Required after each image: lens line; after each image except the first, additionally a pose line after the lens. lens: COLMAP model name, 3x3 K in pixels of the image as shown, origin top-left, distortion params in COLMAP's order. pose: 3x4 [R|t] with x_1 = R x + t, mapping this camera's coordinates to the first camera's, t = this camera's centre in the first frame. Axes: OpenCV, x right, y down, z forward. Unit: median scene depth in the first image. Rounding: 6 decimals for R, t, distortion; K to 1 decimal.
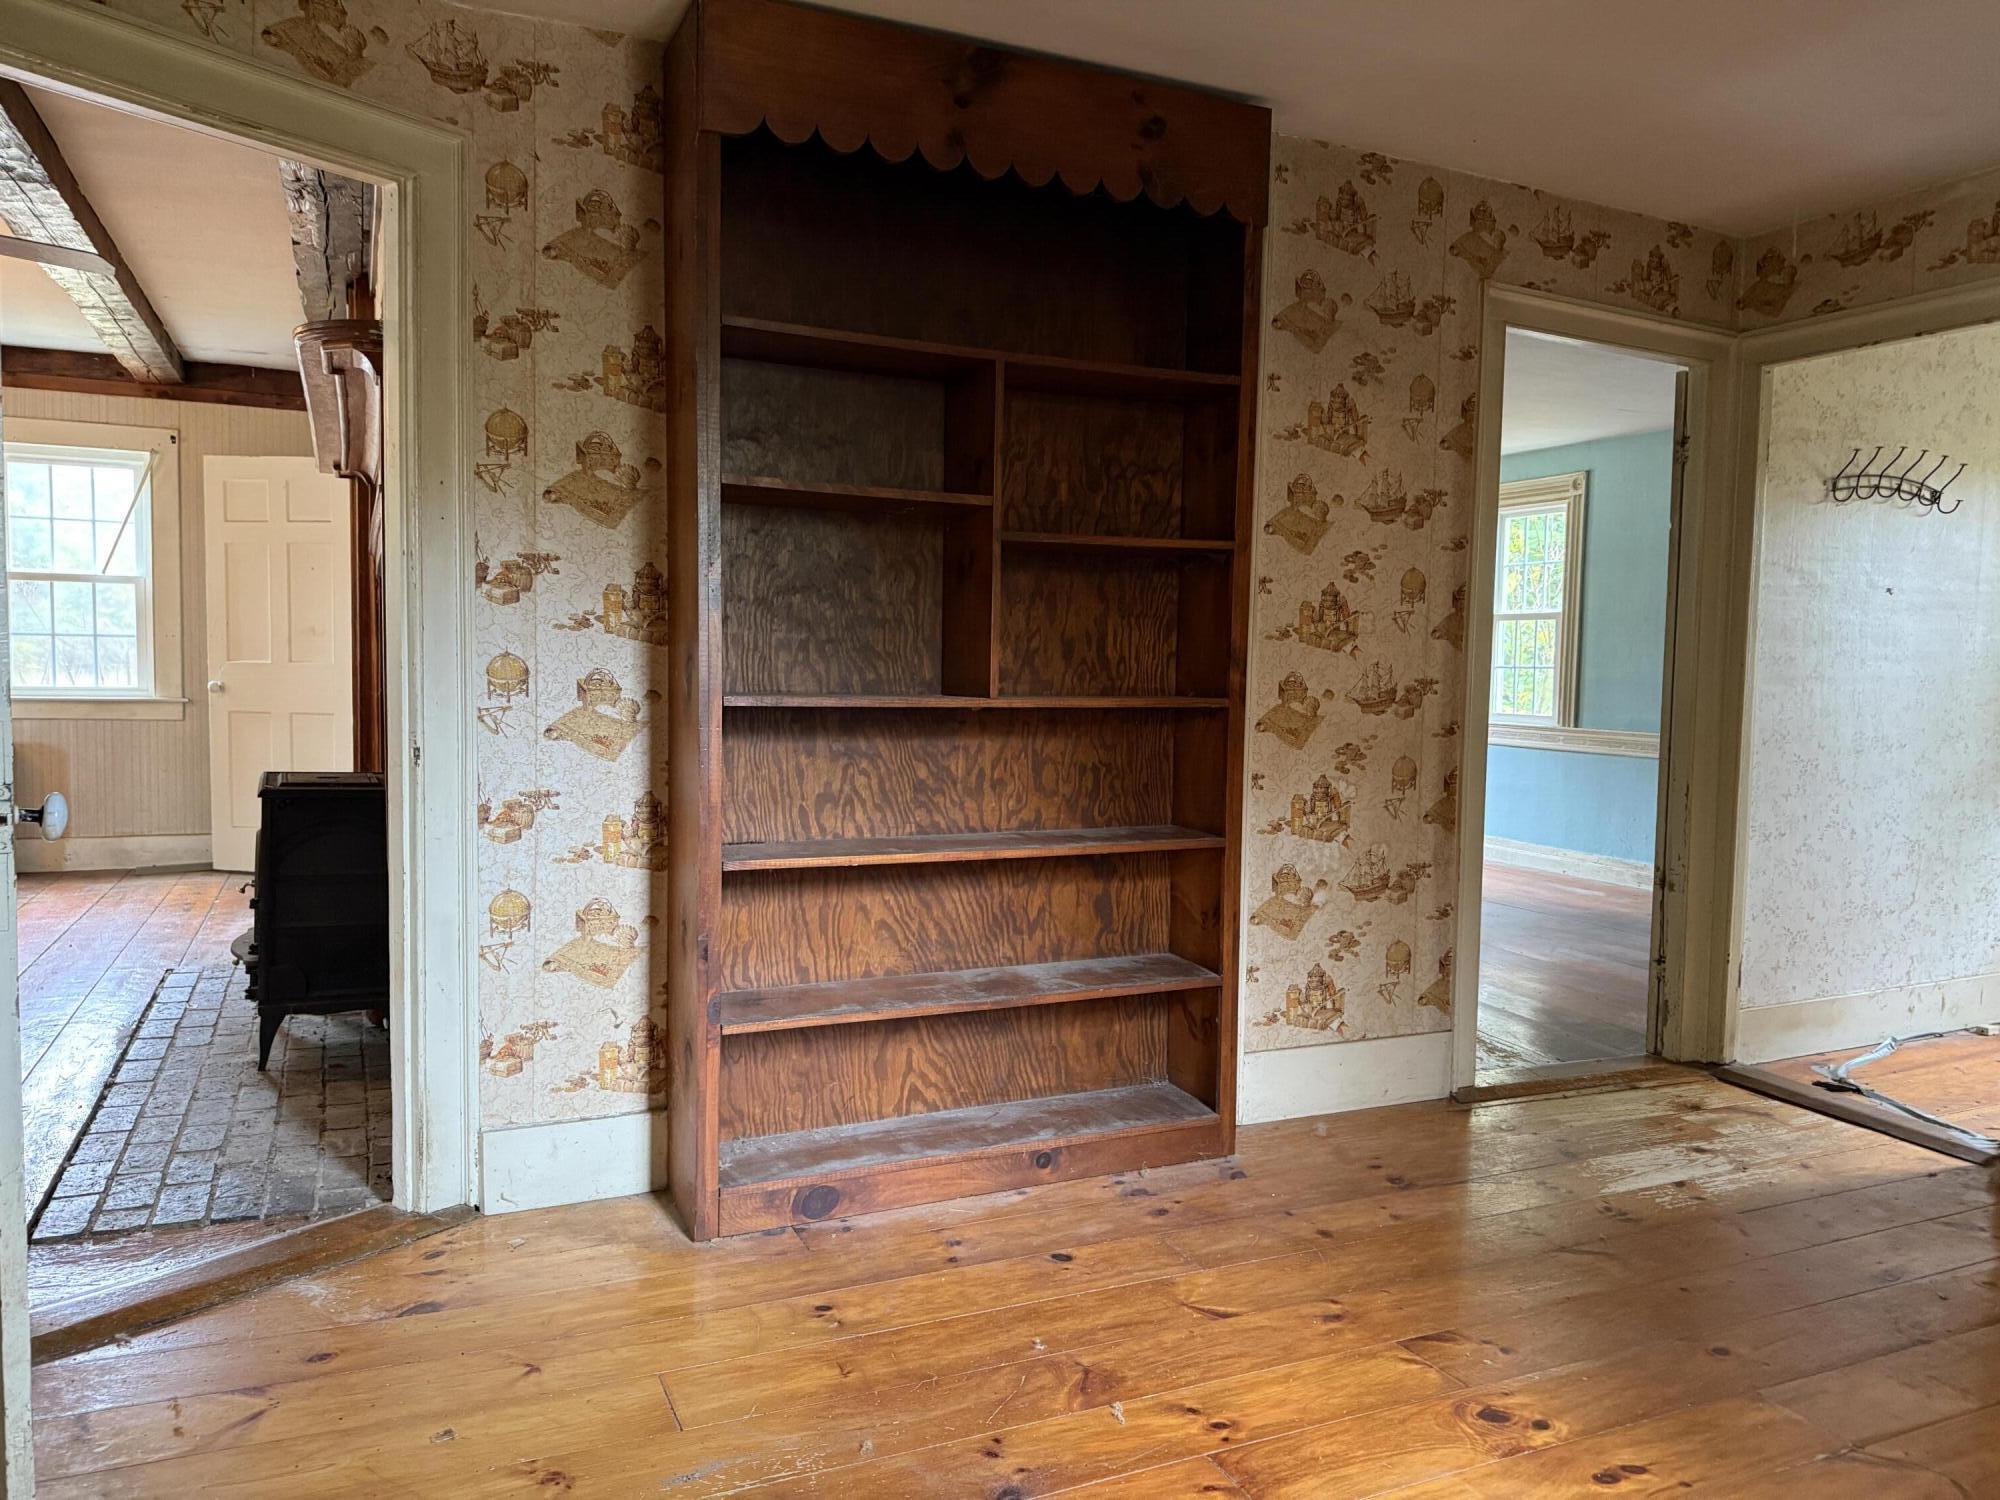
lens RADIAL K [[1399.9, 0, 992.4], [0, 1399.9, 757.4], [0, 0, 1]] dist [0.065786, -0.064361]
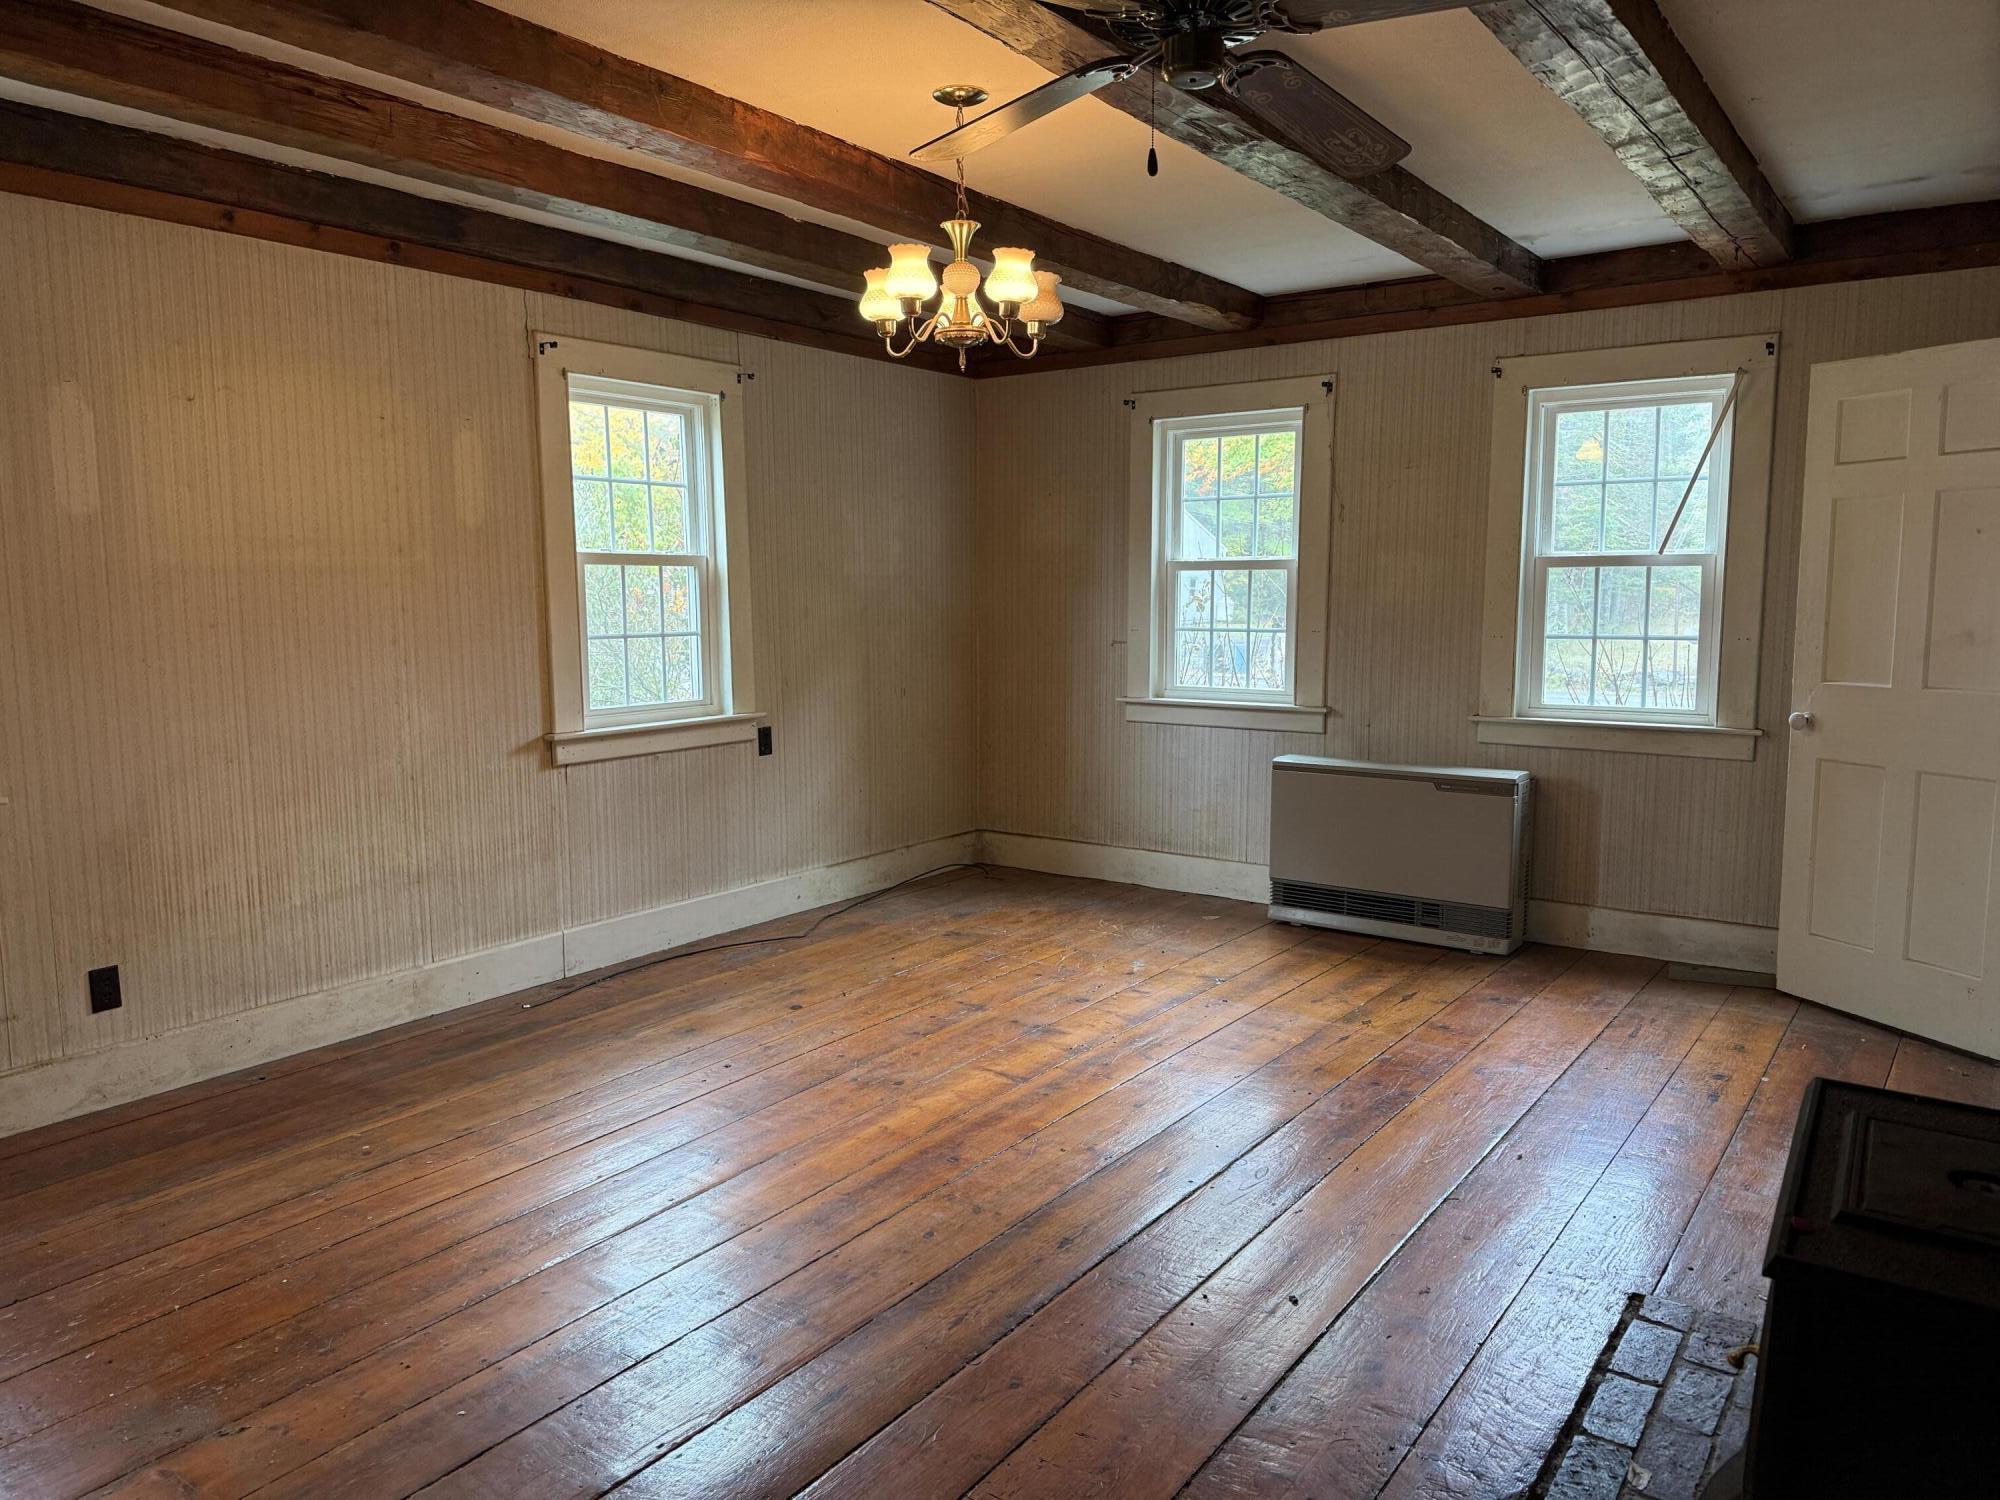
lens RADIAL K [[1399.9, 0, 1012.4], [0, 1399.9, 757.2], [0, 0, 1]] dist [0.065786, -0.064361]
pose [[0.519491, 0.080211, -0.850703, -0.329216], [-0.034934, 0.996746, 0.072649, -0.126831], [0.853762, -0.008022, 0.520602, 0.646043]]
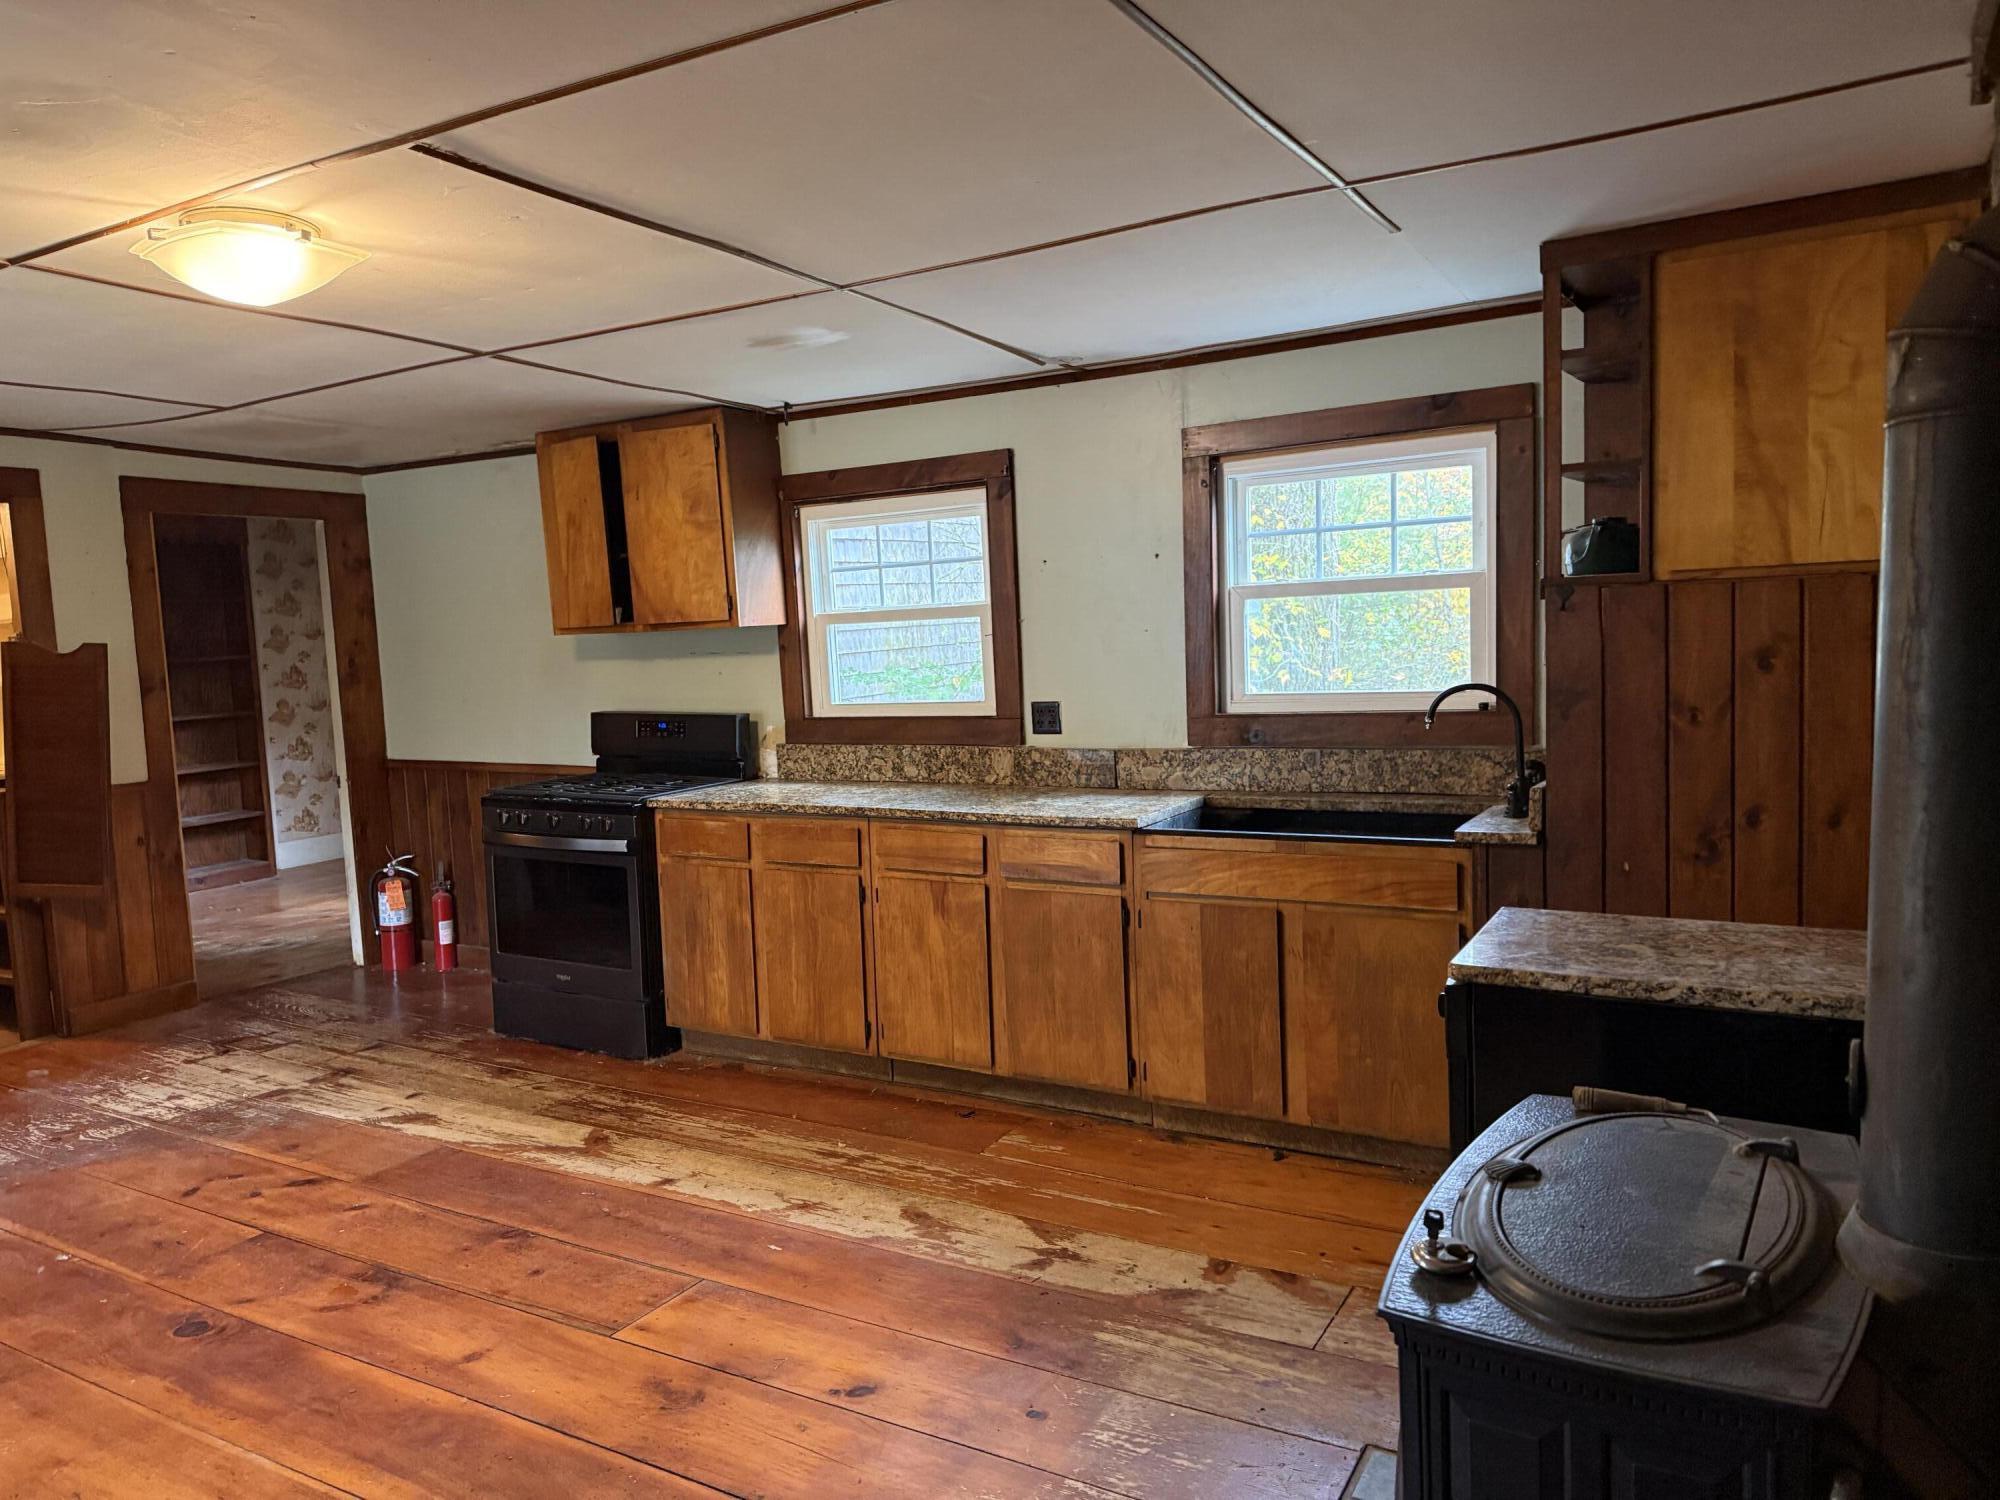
lens RADIAL K [[1399.9, 0, 986.5], [0, 1399.9, 747.5], [0, 0, 1]] dist [0.065786, -0.064361]
pose [[0.804886, -0.107470, 0.583617, -0.280836], [0.092950, 0.994157, 0.054879, 0.008573], [-0.586105, 0.010076, 0.810172, -1.909197]]
